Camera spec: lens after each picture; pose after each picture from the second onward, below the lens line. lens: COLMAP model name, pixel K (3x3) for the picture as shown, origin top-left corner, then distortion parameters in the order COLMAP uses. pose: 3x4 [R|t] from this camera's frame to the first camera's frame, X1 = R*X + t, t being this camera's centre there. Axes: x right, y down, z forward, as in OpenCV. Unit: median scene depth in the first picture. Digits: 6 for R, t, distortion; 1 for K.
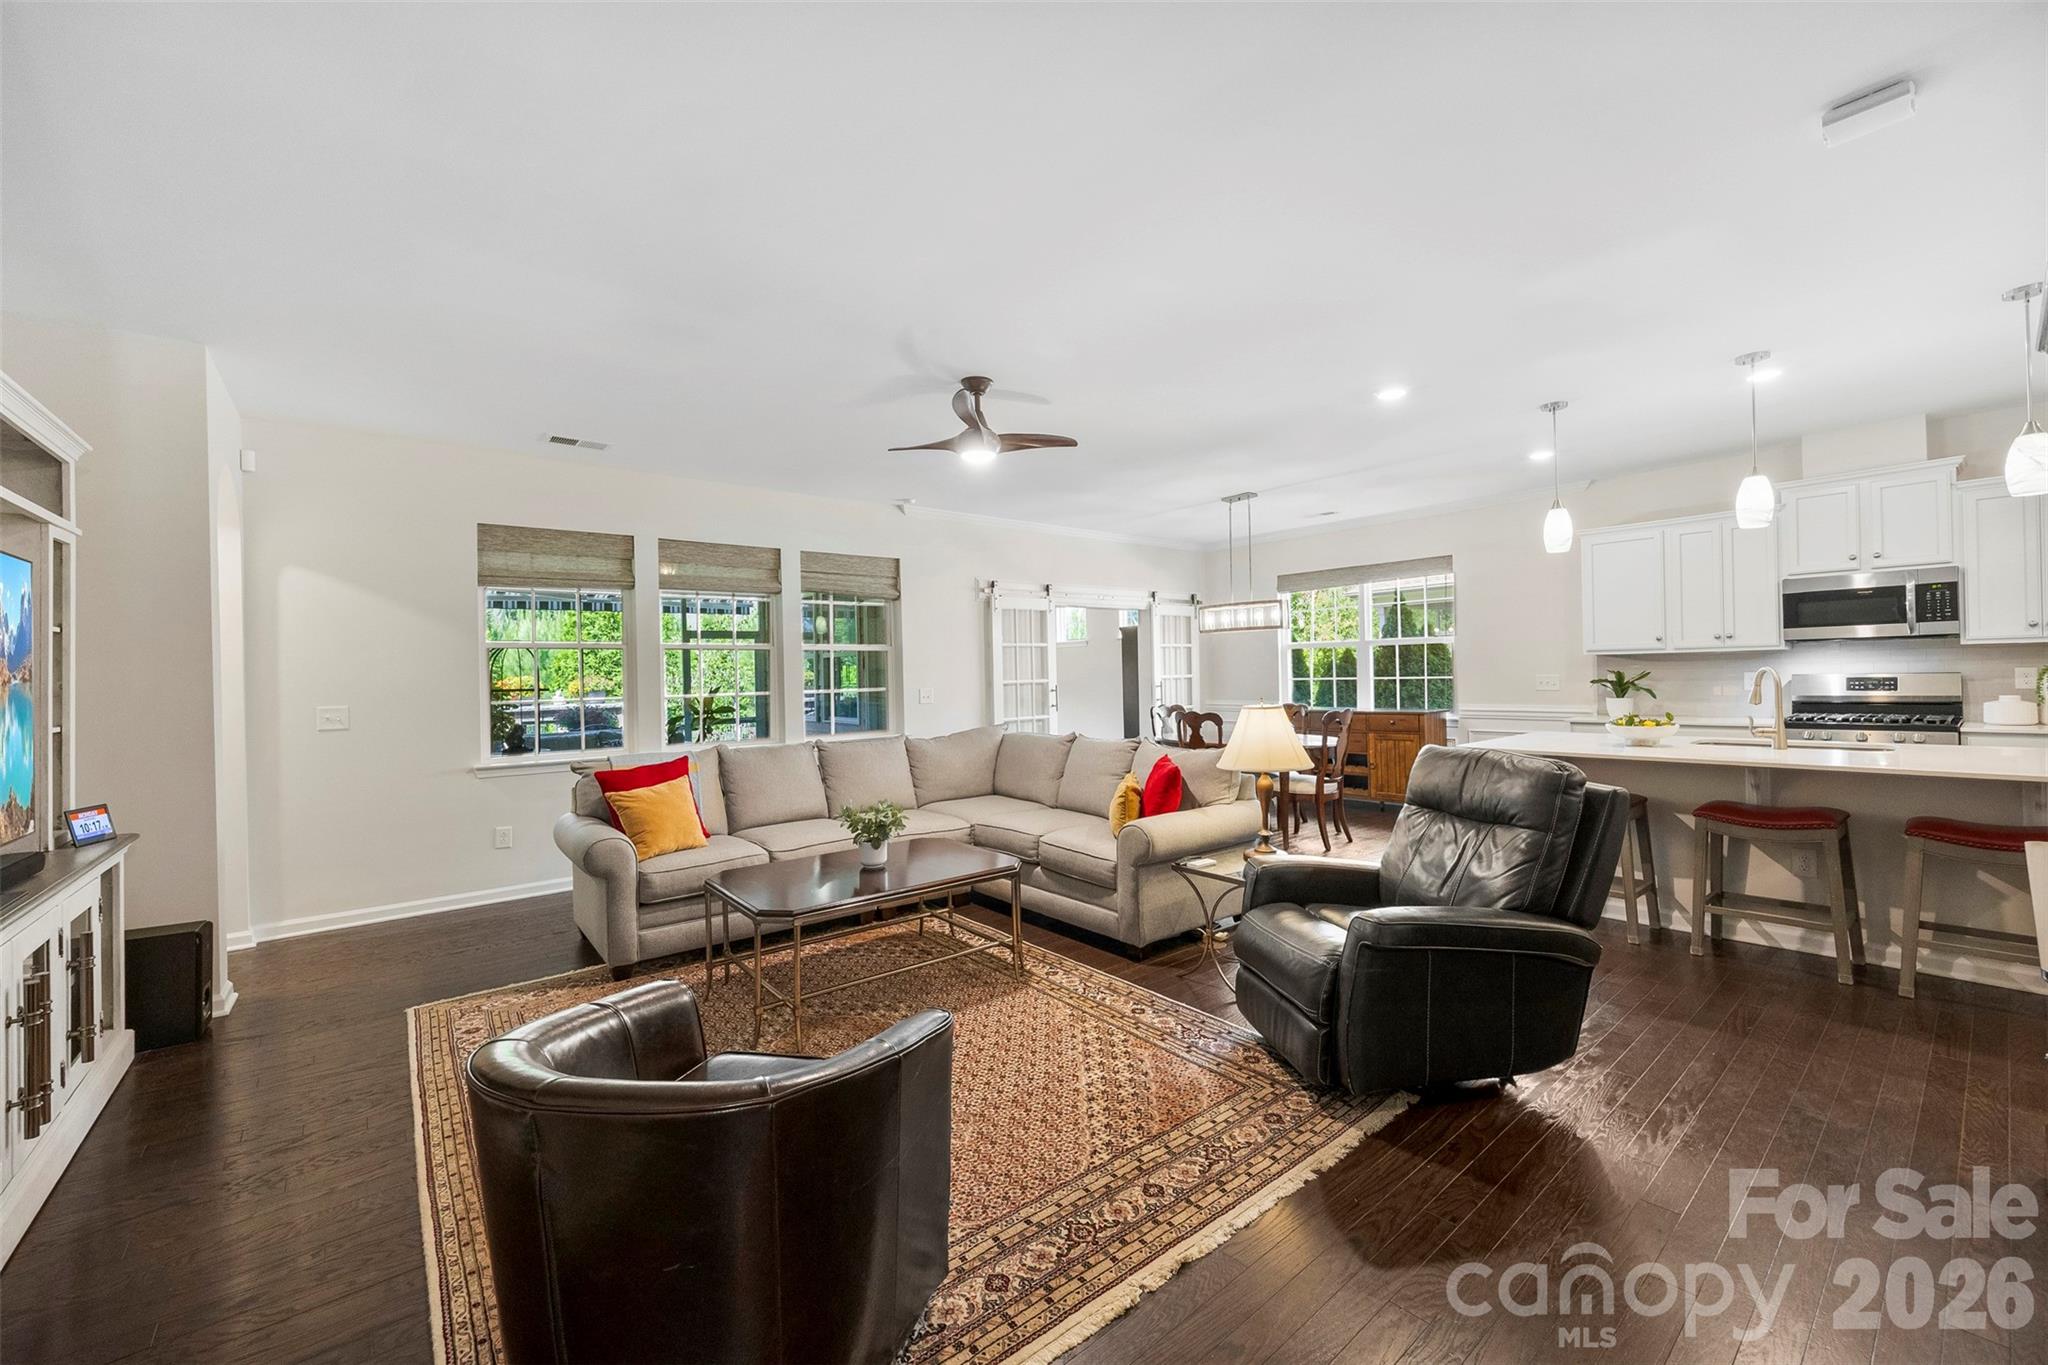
lens RADIAL K [[793.9, 0, 1032.3], [0, 793.9, 676.8], [0, 0, 1]] dist [-0.003227, -0.000199]
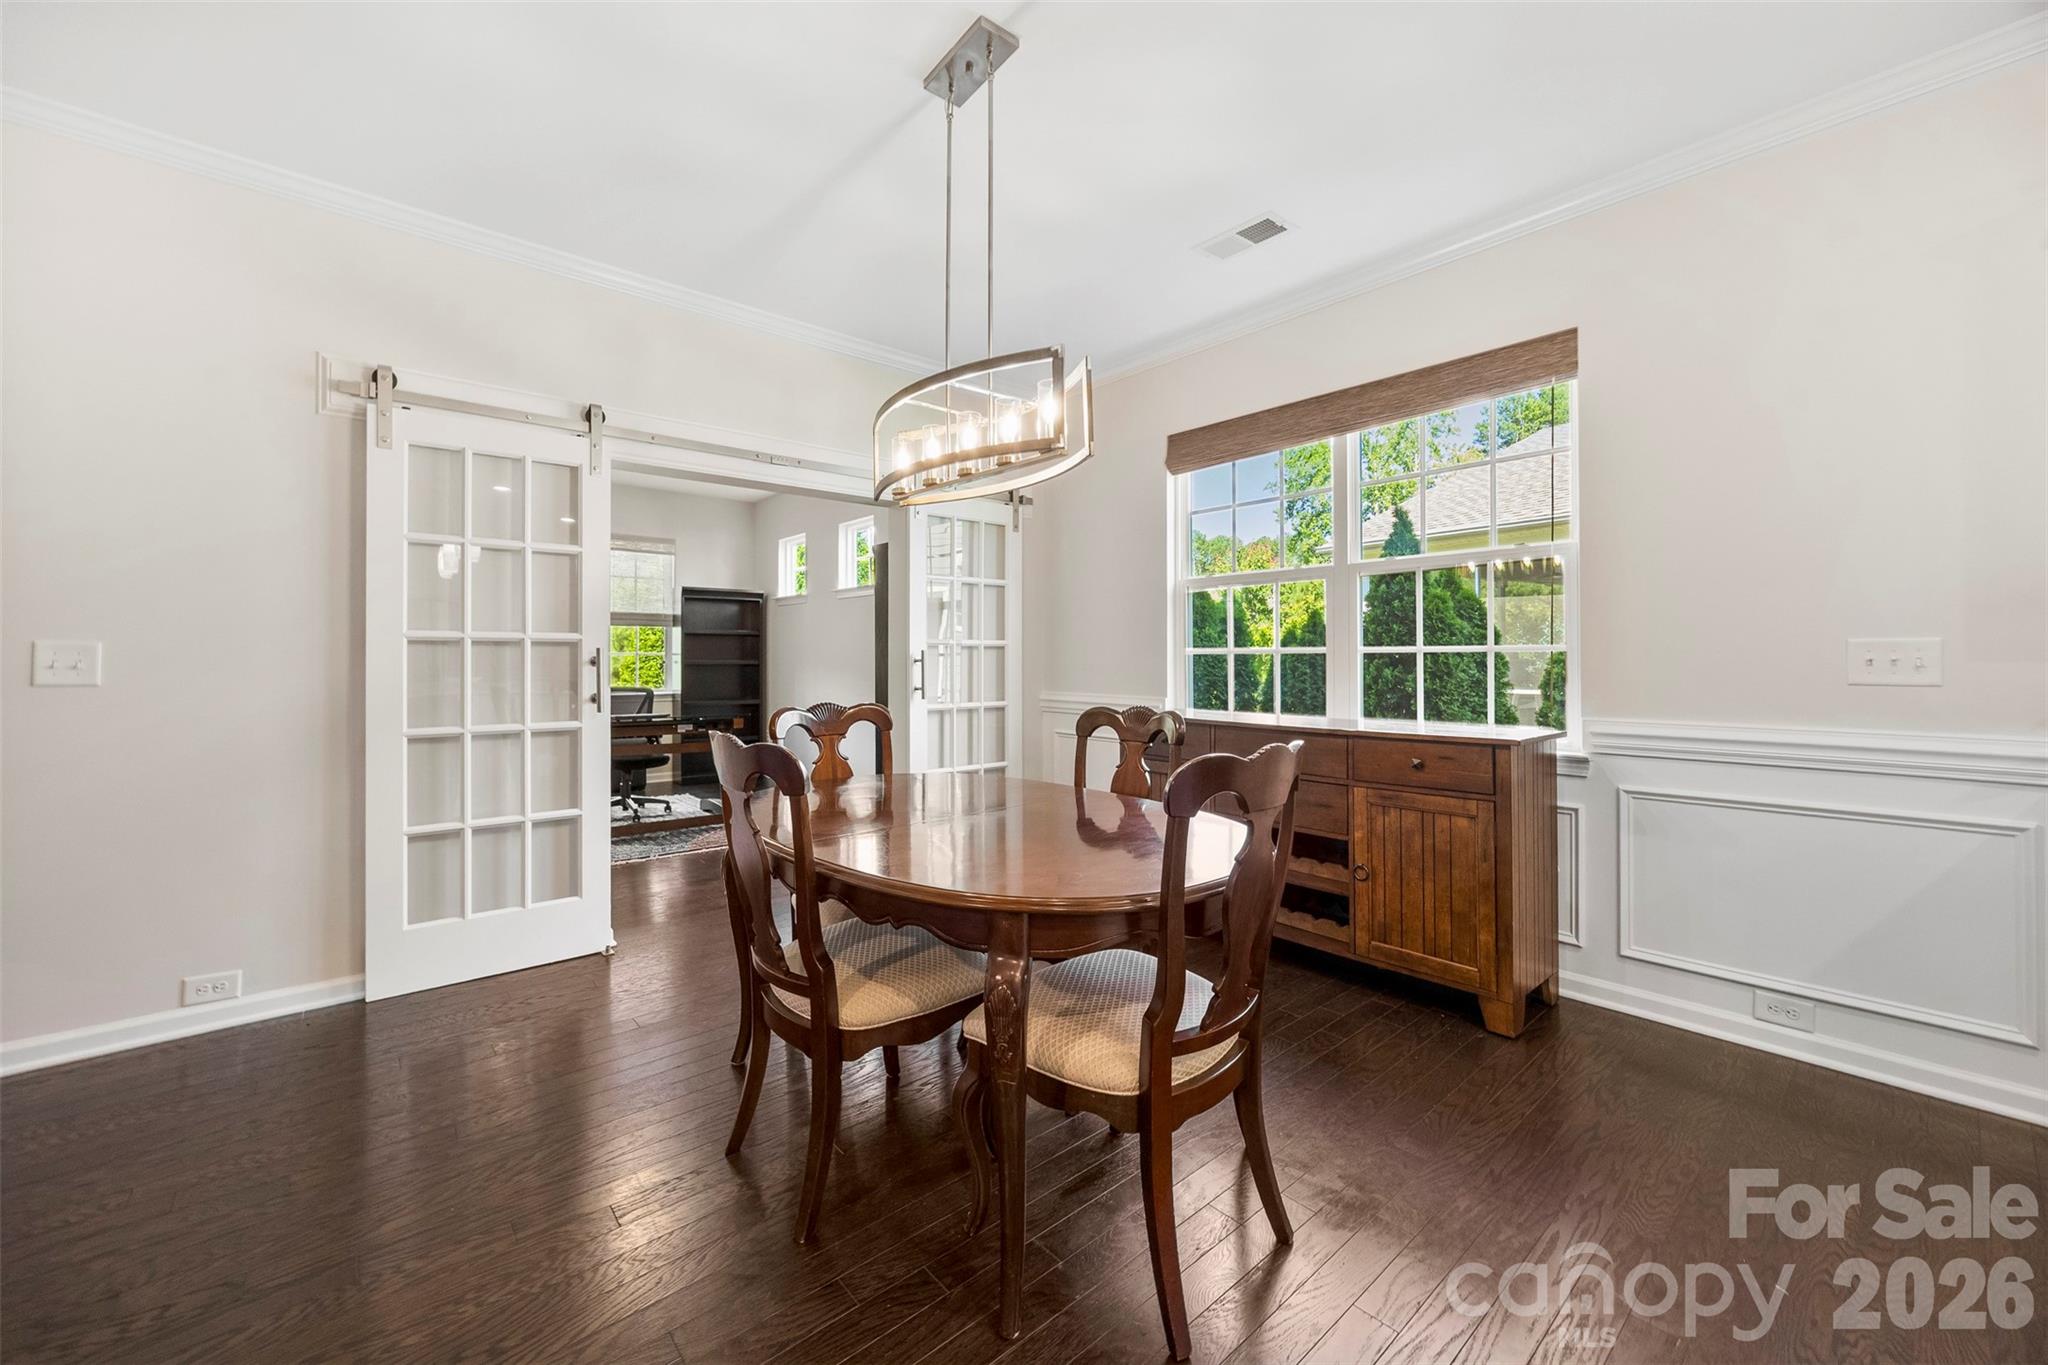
lens RADIAL K [[793.9, 0, 1033.8], [0, 793.9, 655.2], [0, 0, 1]] dist [-0.003227, -0.000199]
pose [[0.999454, 0.021461, 0.025134, 0.321018], [-0.021176, 0.999709, -0.011568, 0.018234], [-0.025375, 0.011029, 0.999617, 0.768877]]
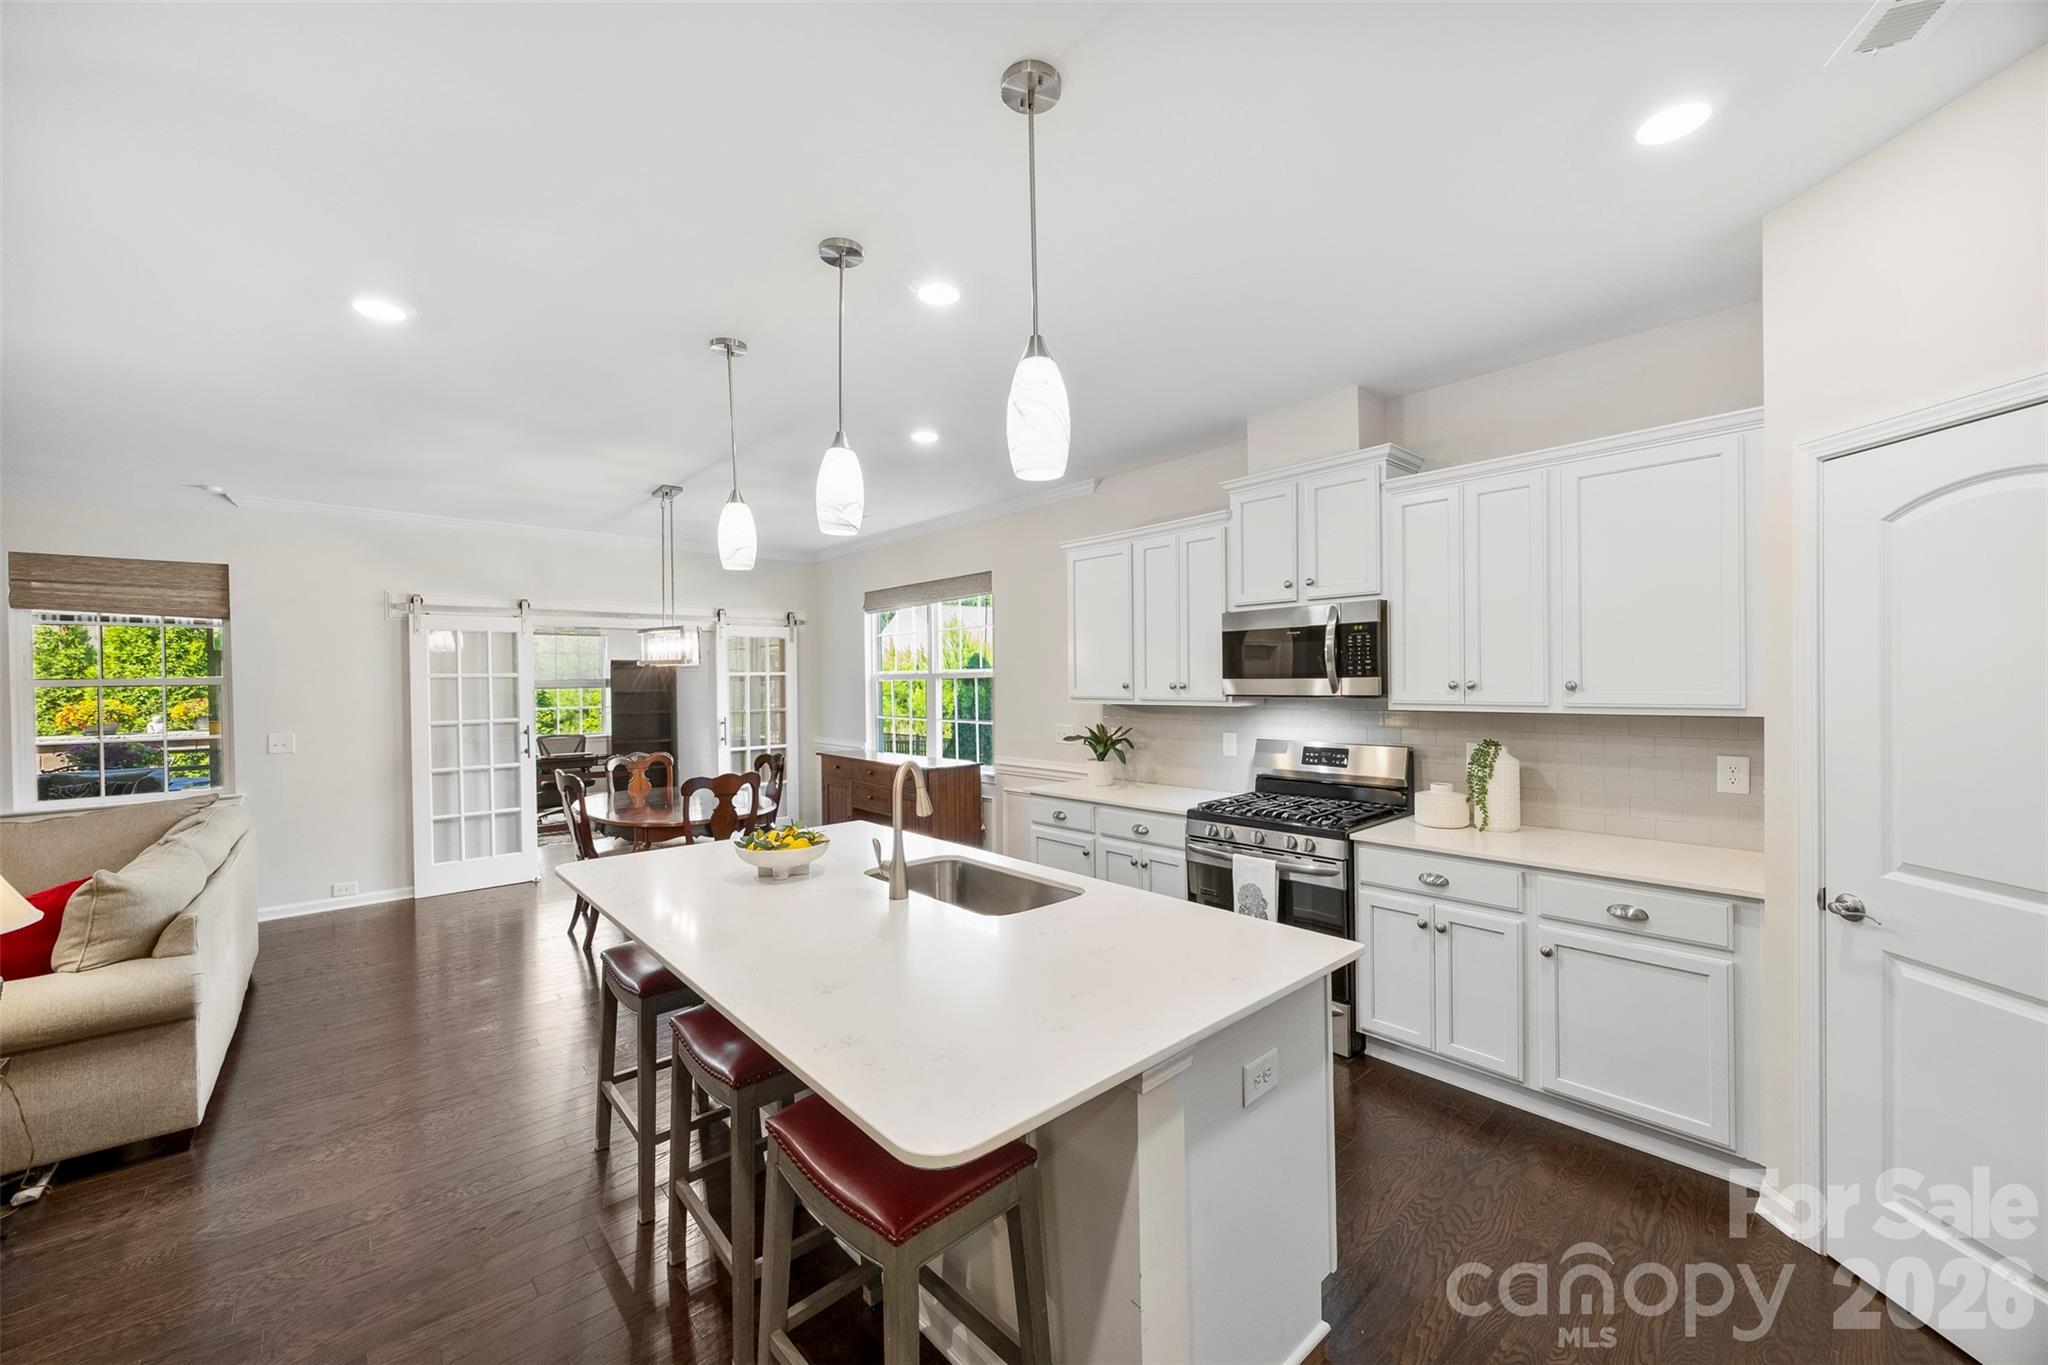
lens RADIAL K [[793.9, 0, 1041.4], [0, 793.9, 687.3], [0, 0, 1]] dist [-0.003227, -0.000199]
pose [[0.998984, 0.010805, 0.043742, 0.671094], [-0.011016, 0.999929, 0.004568, -0.049109], [-0.043690, -0.005046, 0.999032, 0.237370]]
